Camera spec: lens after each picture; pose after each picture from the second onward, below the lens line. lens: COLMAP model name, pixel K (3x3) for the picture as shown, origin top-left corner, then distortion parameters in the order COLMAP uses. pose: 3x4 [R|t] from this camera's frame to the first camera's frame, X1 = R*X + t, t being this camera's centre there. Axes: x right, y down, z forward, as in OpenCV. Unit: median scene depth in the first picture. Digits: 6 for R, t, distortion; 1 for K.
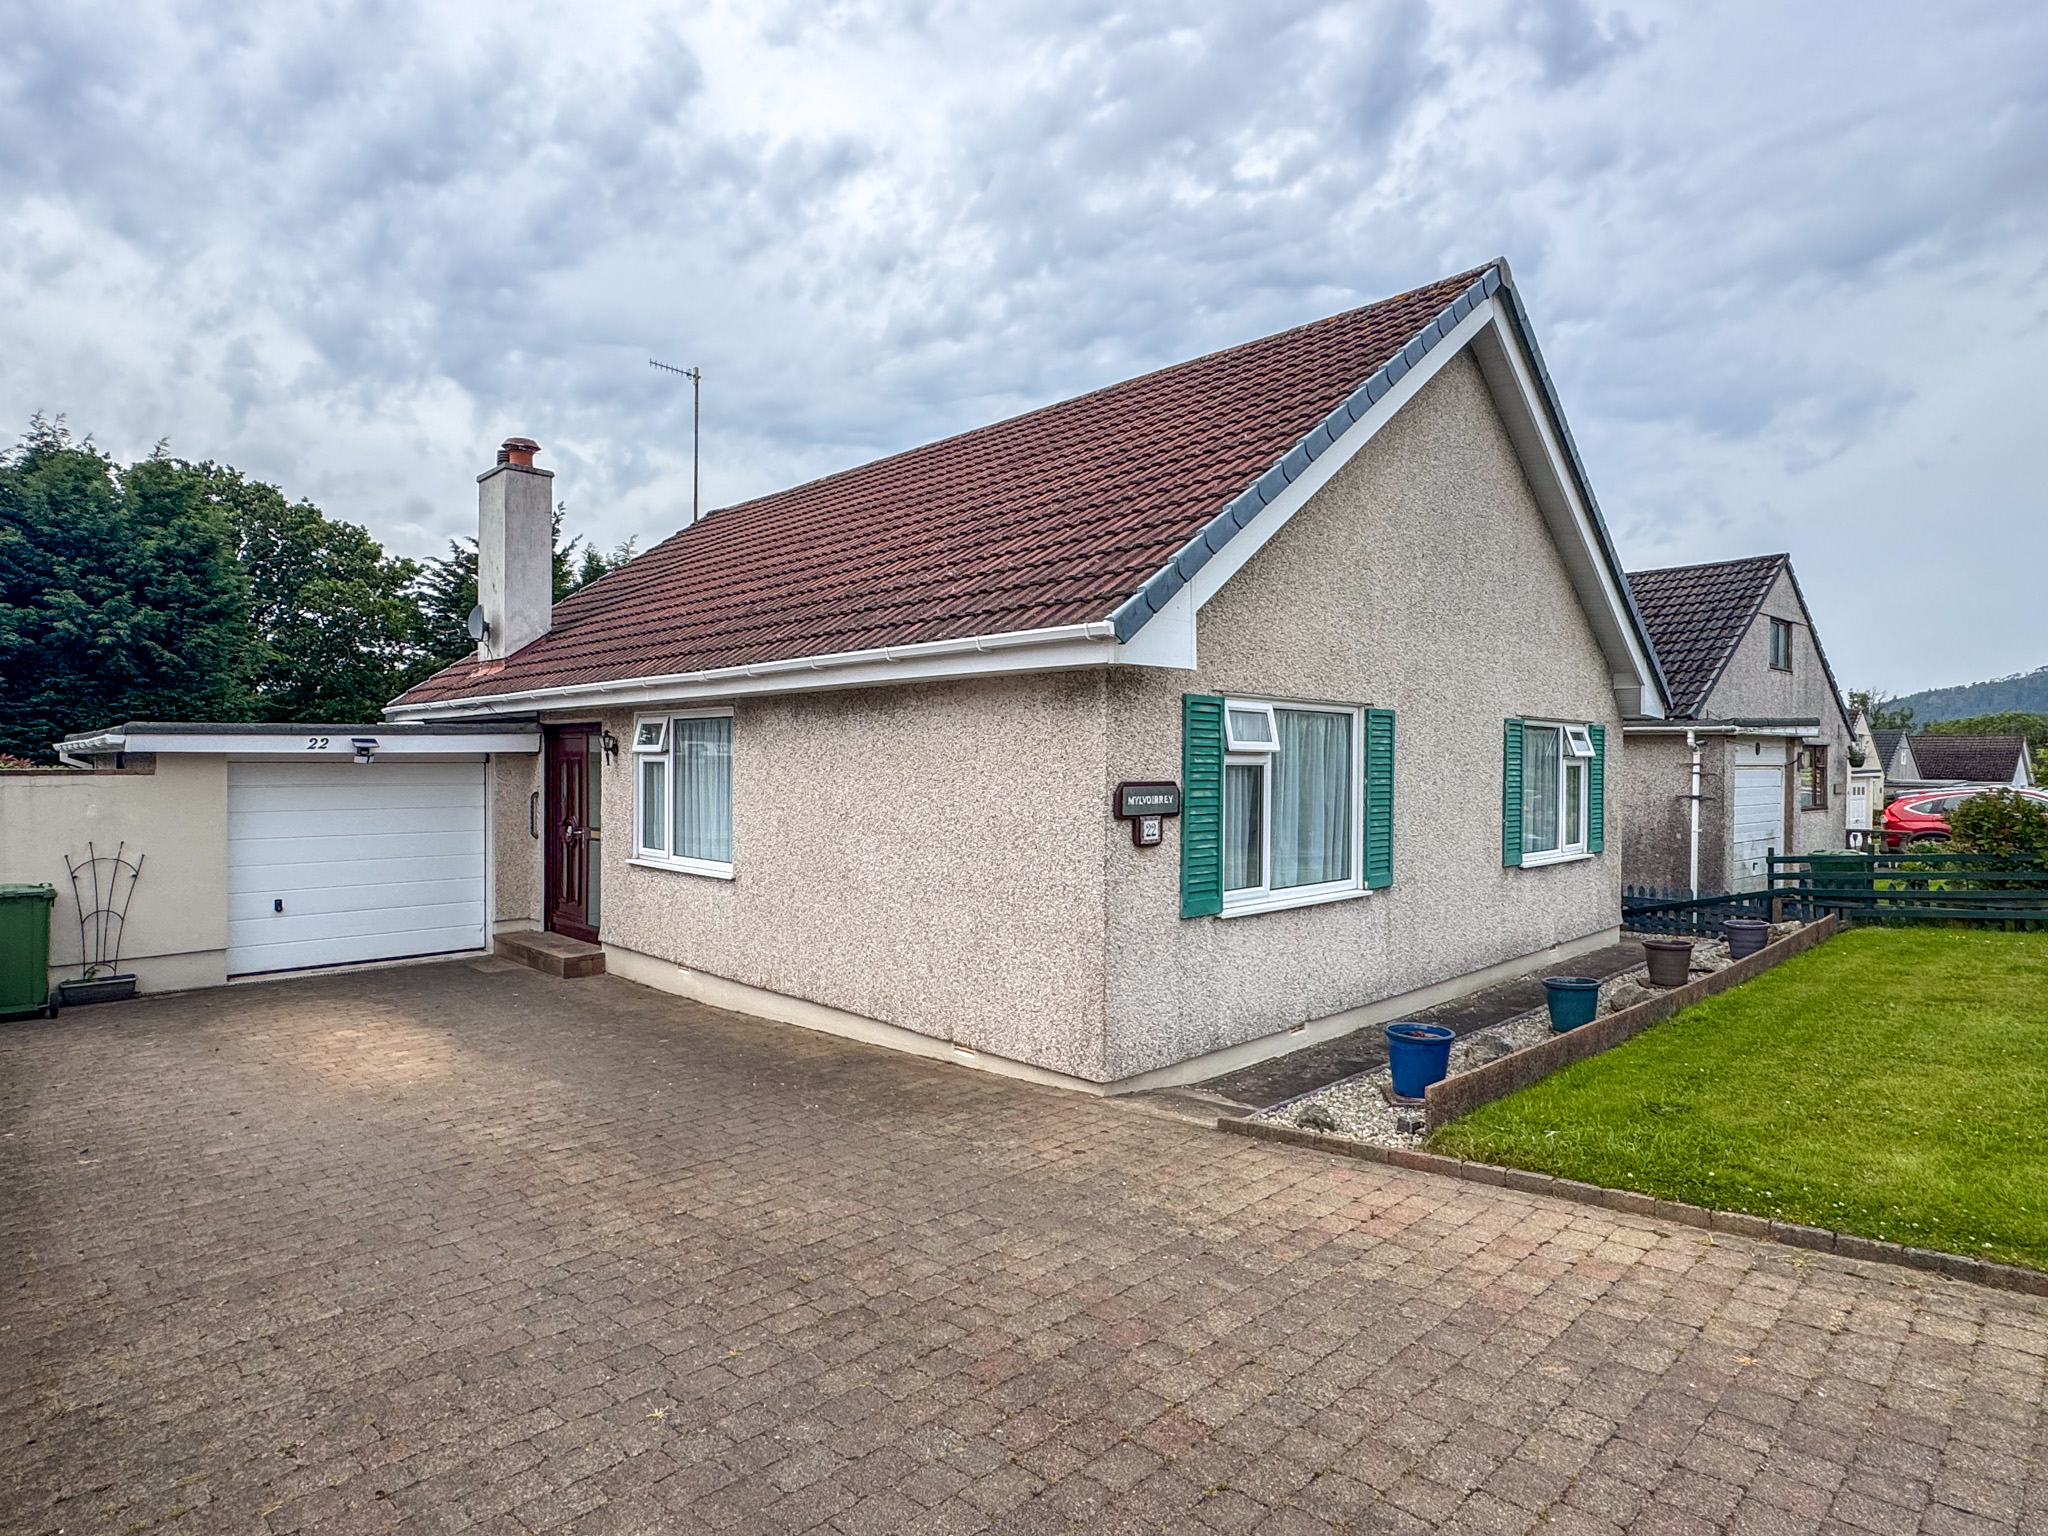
lens RADIAL K [[1089.9, 0, 1013.6], [0, 1089.9, 765.7], [0, 0, 1]] dist [0.007086, 0.000778]
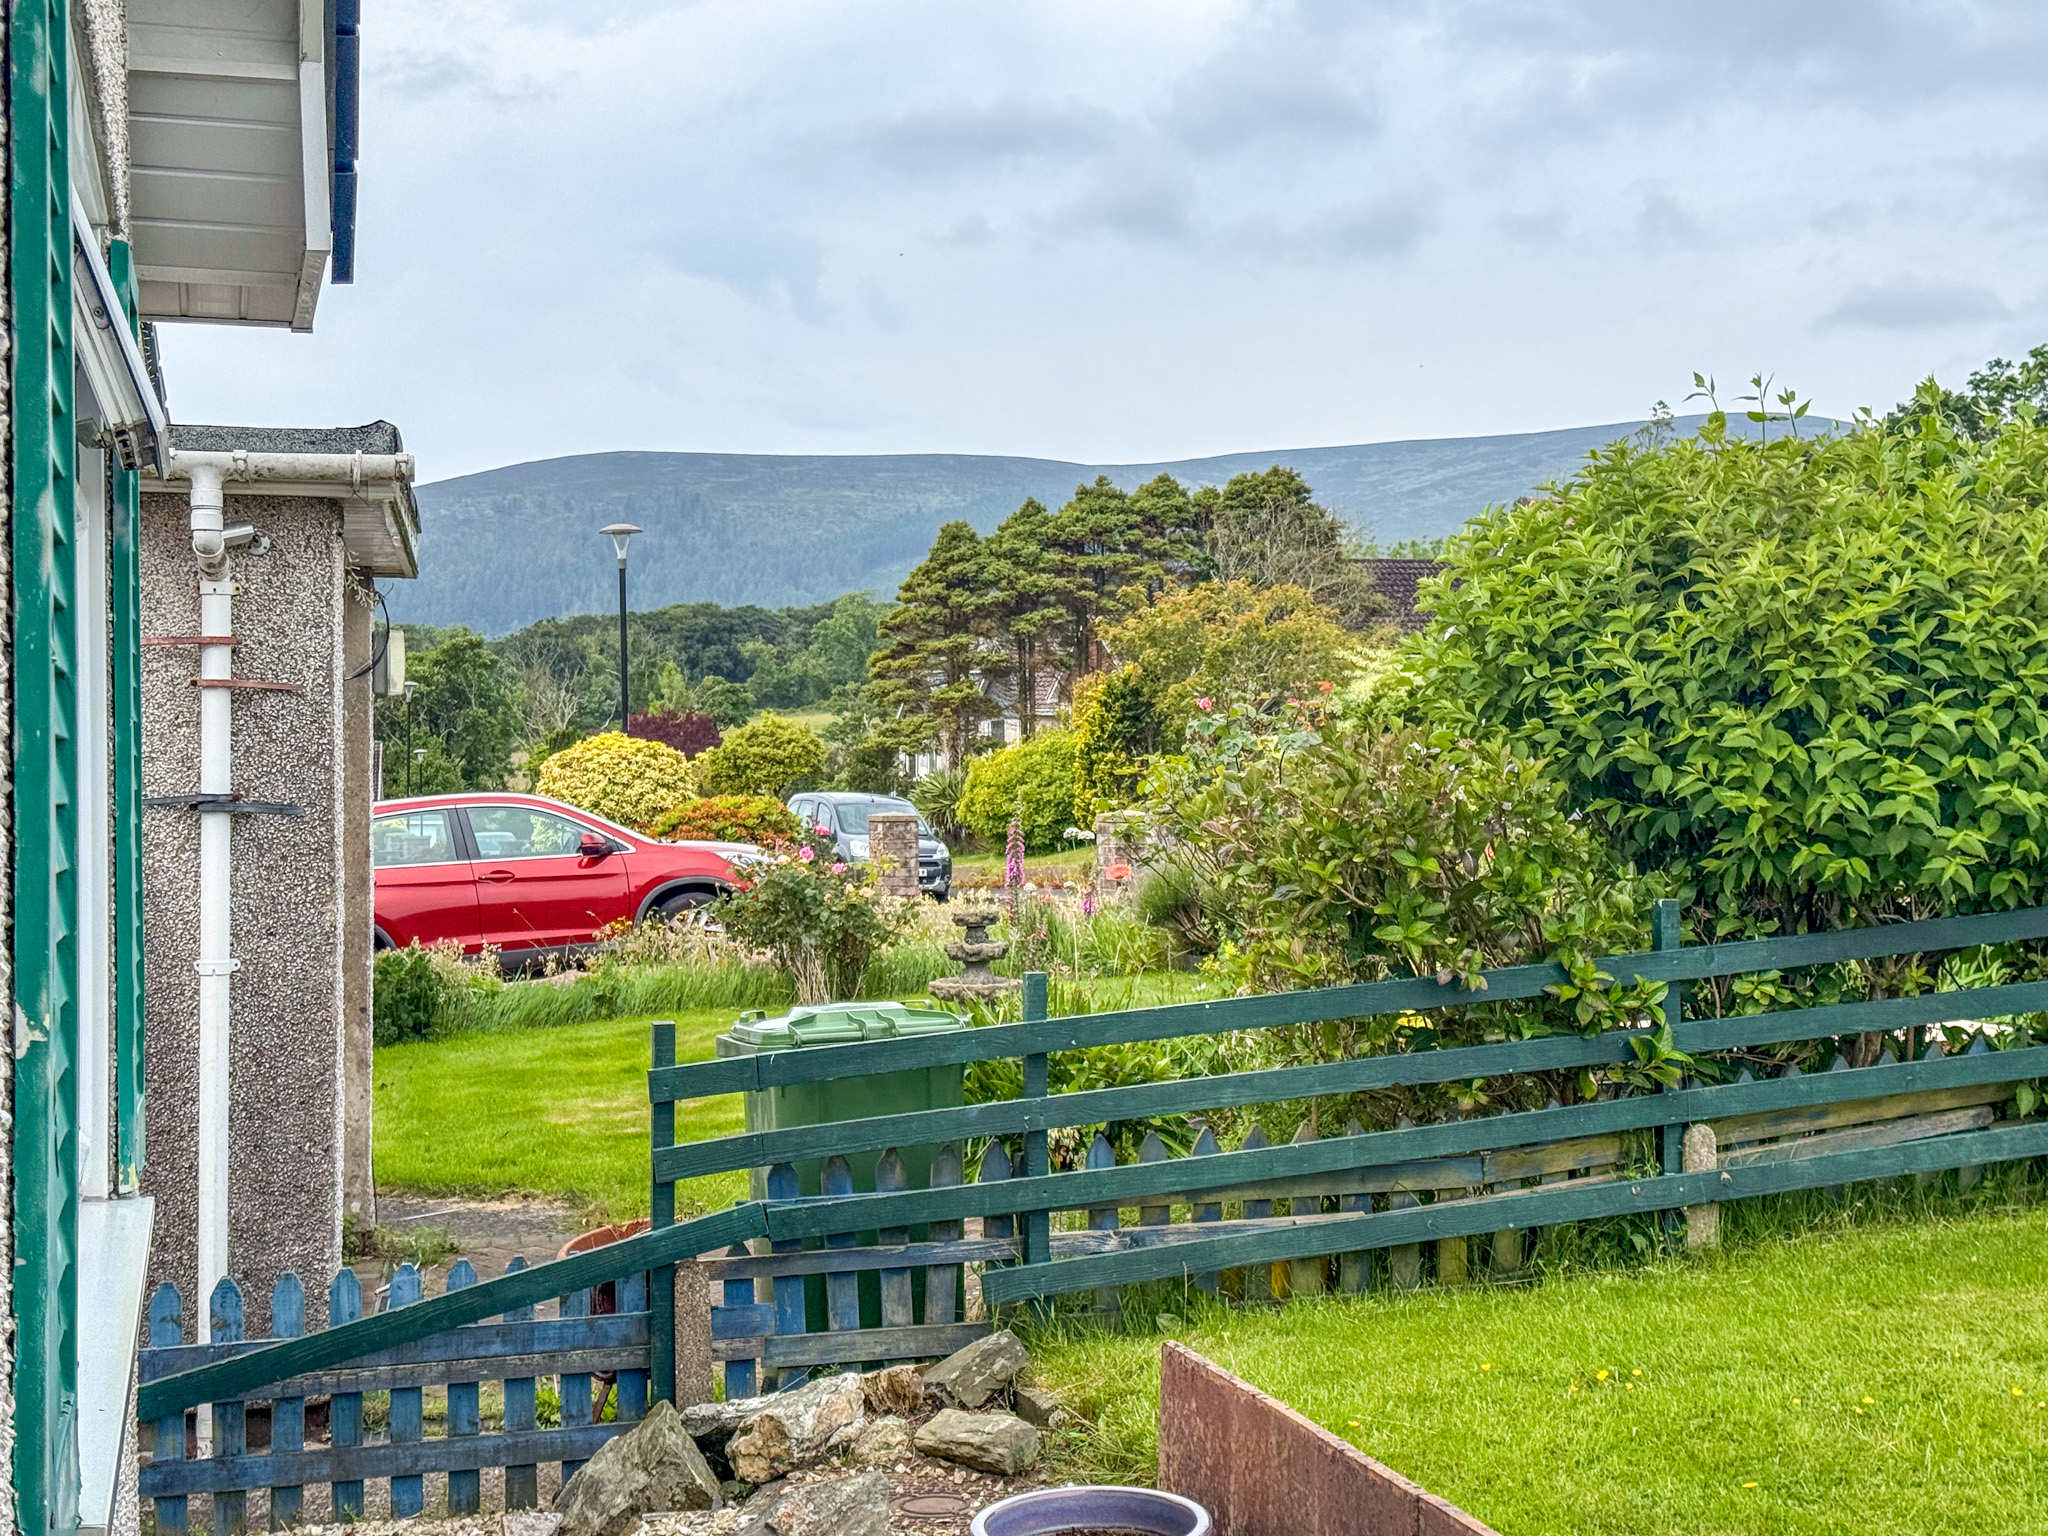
lens RADIAL K [[2901.4, 0, 1034.3], [0, 2901.4, 763.1], [0, 0, 1]] dist [0.145843, 0.000000]
pose [[0.478960, -0.006523, 0.877812, 0.263641], [0.014536, 0.999894, -0.000502, 0.029183], [-0.877716, 0.013001, 0.479004, 0.734016]]
